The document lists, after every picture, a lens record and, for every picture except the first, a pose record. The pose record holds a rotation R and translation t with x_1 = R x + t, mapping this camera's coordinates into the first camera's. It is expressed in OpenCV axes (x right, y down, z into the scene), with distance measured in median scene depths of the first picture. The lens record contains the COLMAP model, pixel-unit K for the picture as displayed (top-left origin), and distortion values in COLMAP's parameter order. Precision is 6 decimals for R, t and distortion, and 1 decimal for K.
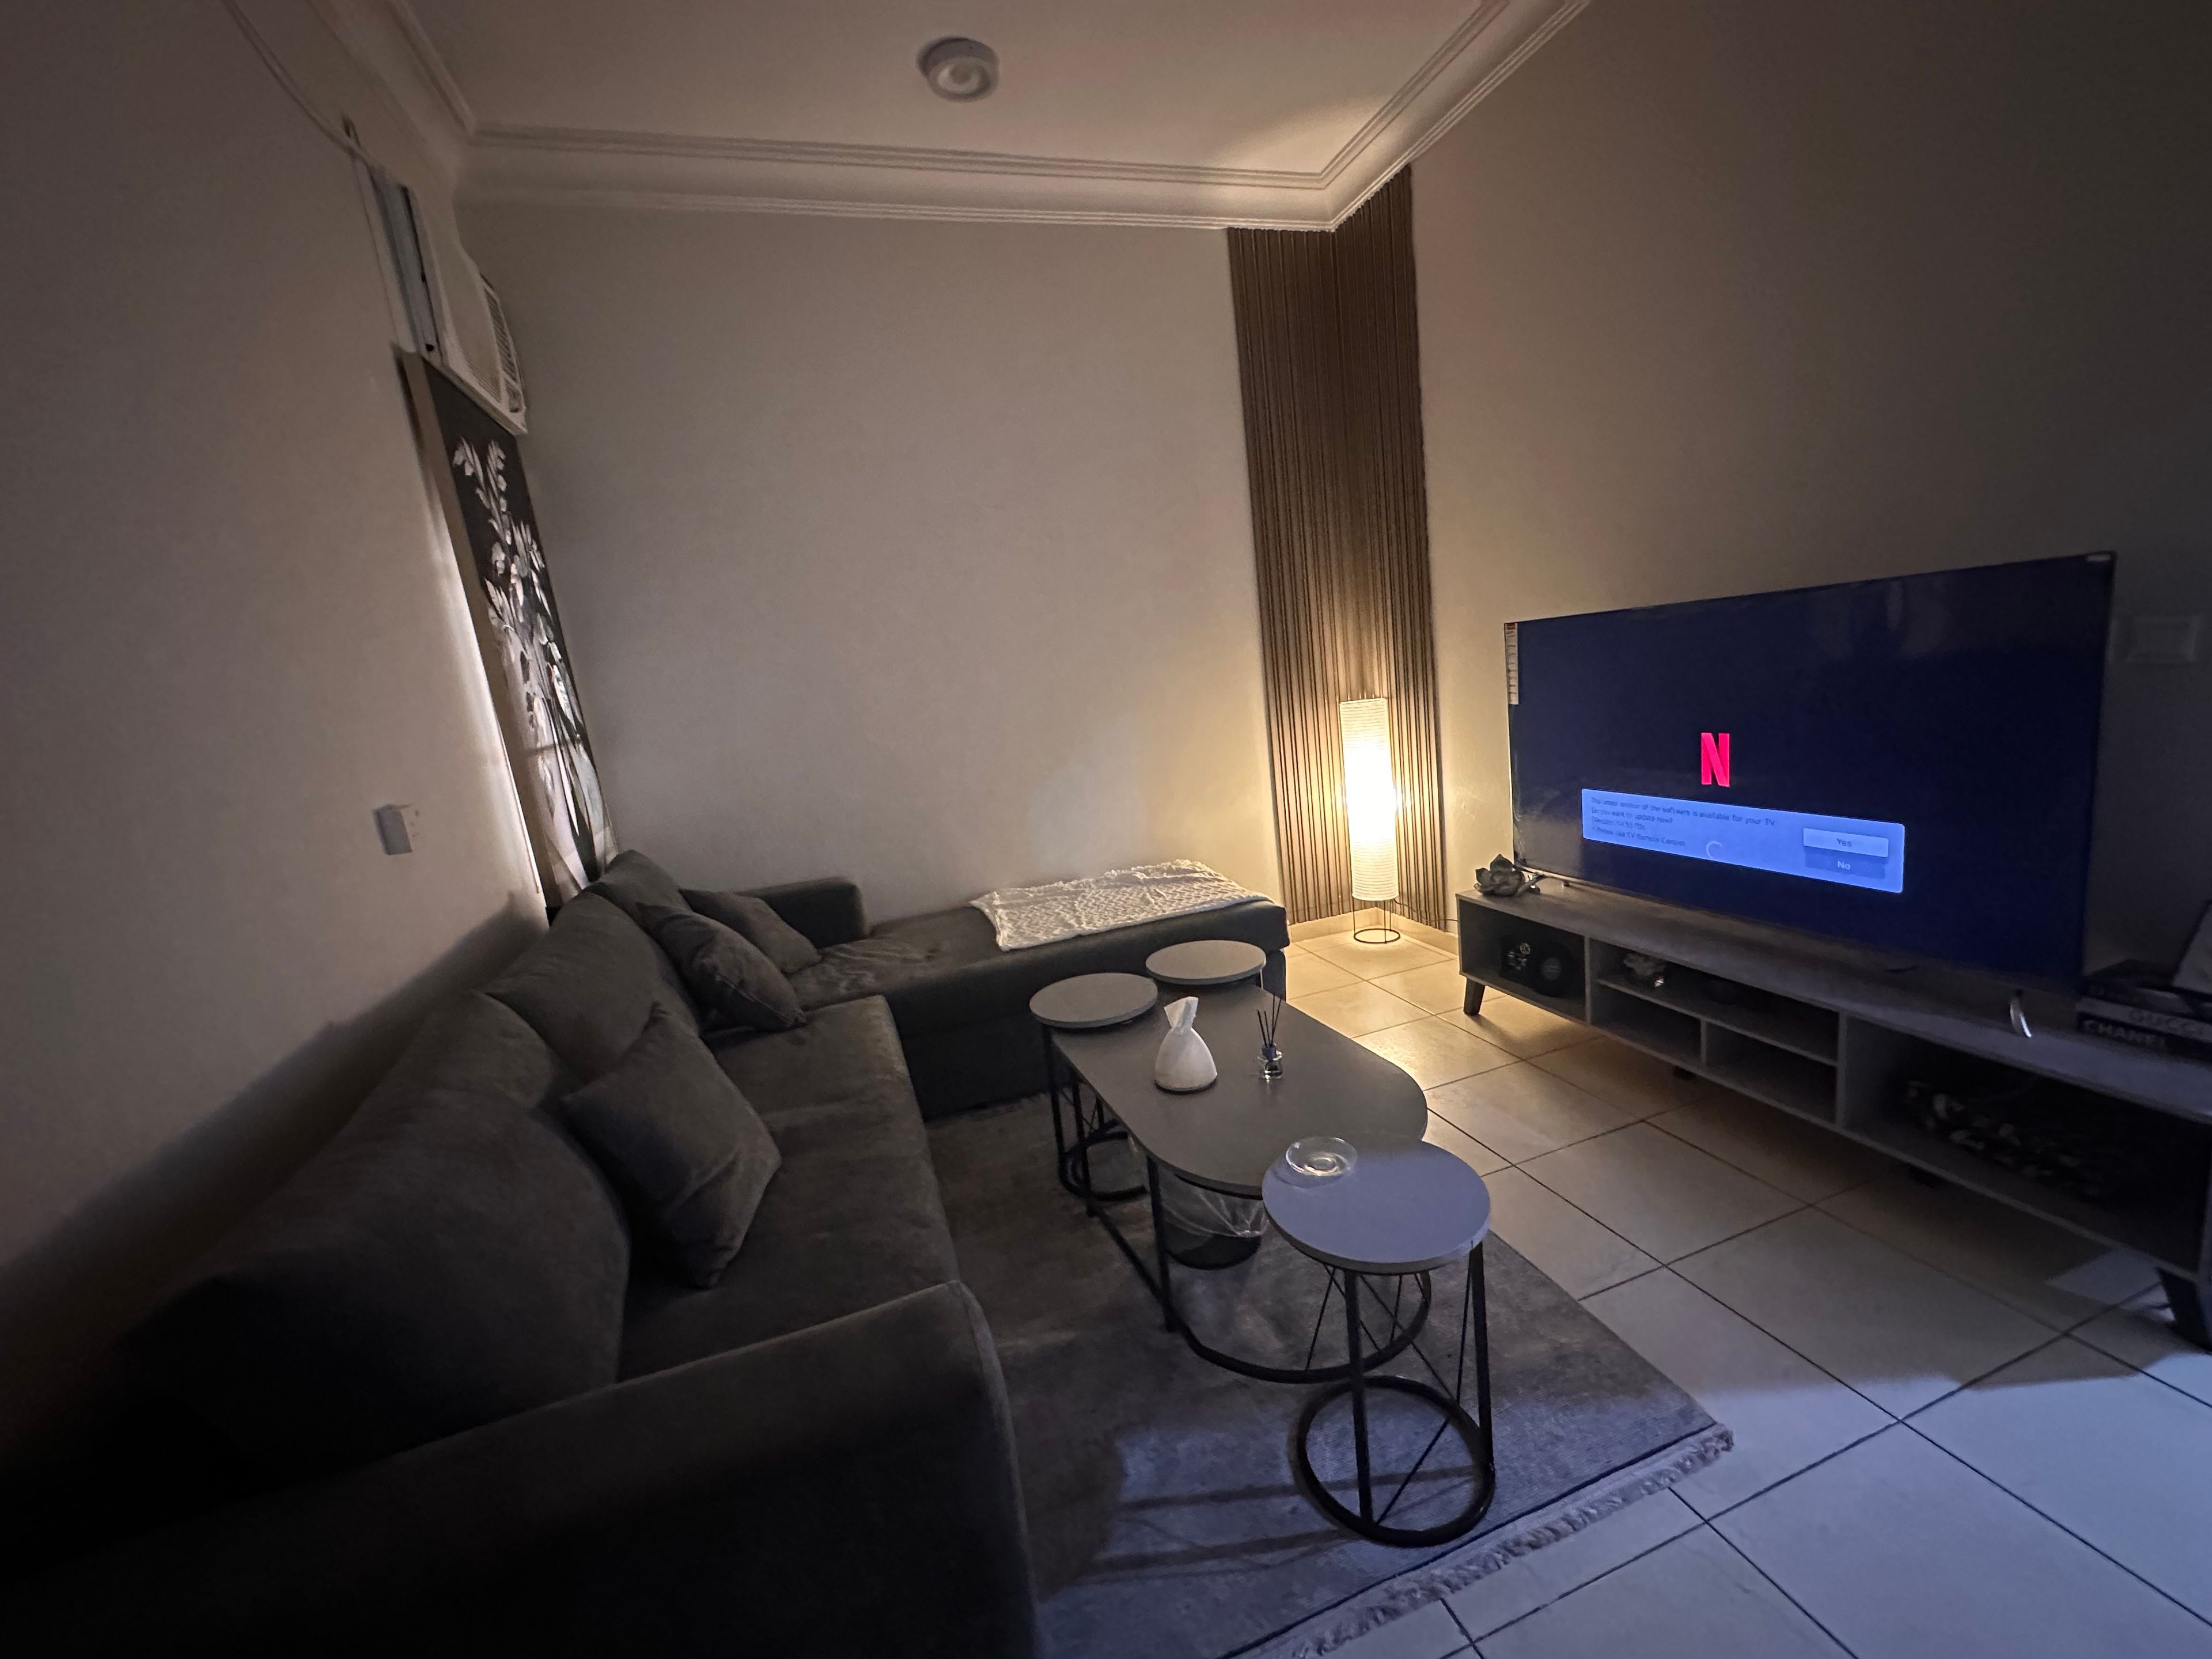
lens RADIAL K [[879.7, 0, 1106.0], [0, 879.7, 829.5], [0, 0, 1]] dist [-0.002885, -0.000010]
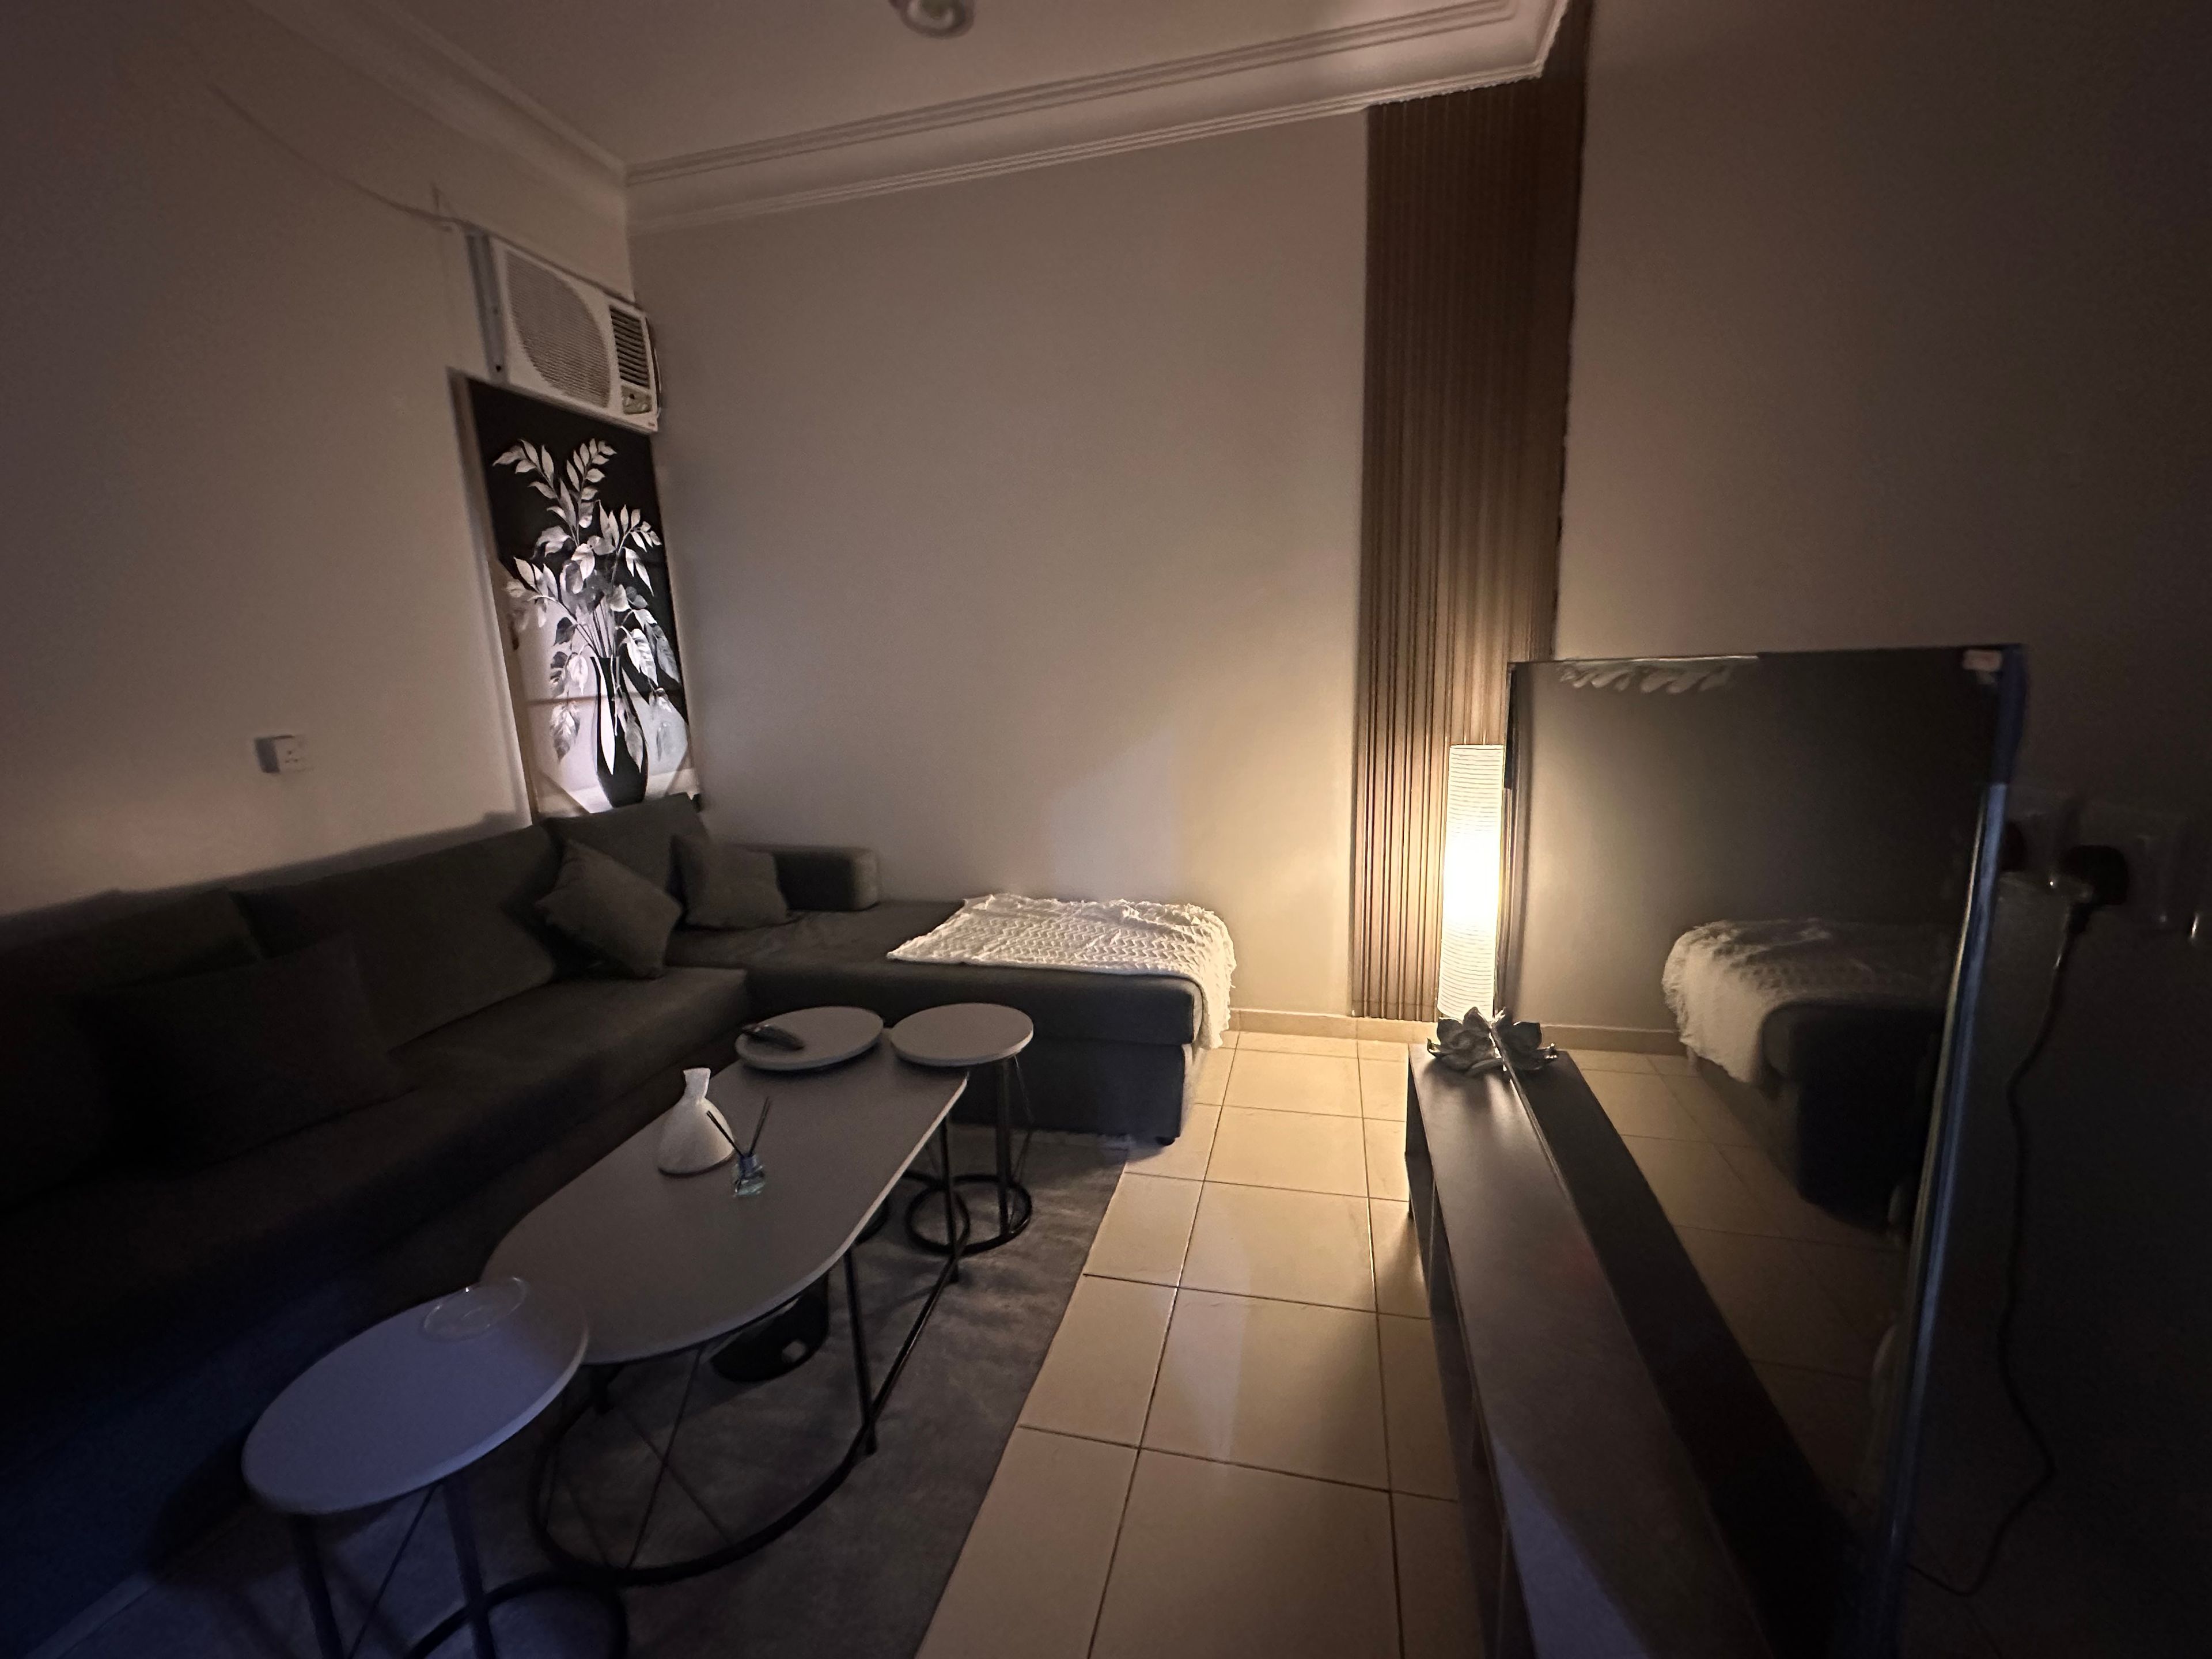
lens RADIAL K [[883.0, 0, 1106.0], [0, 883.0, 829.5], [0, 0, 1]] dist [0.004691, -0.000171]
pose [[0.846406, 0.180627, -0.500969, 0.524372], [-0.163396, 0.983431, 0.078518, -0.111105], [0.506851, 0.015398, 0.861896, 0.278129]]
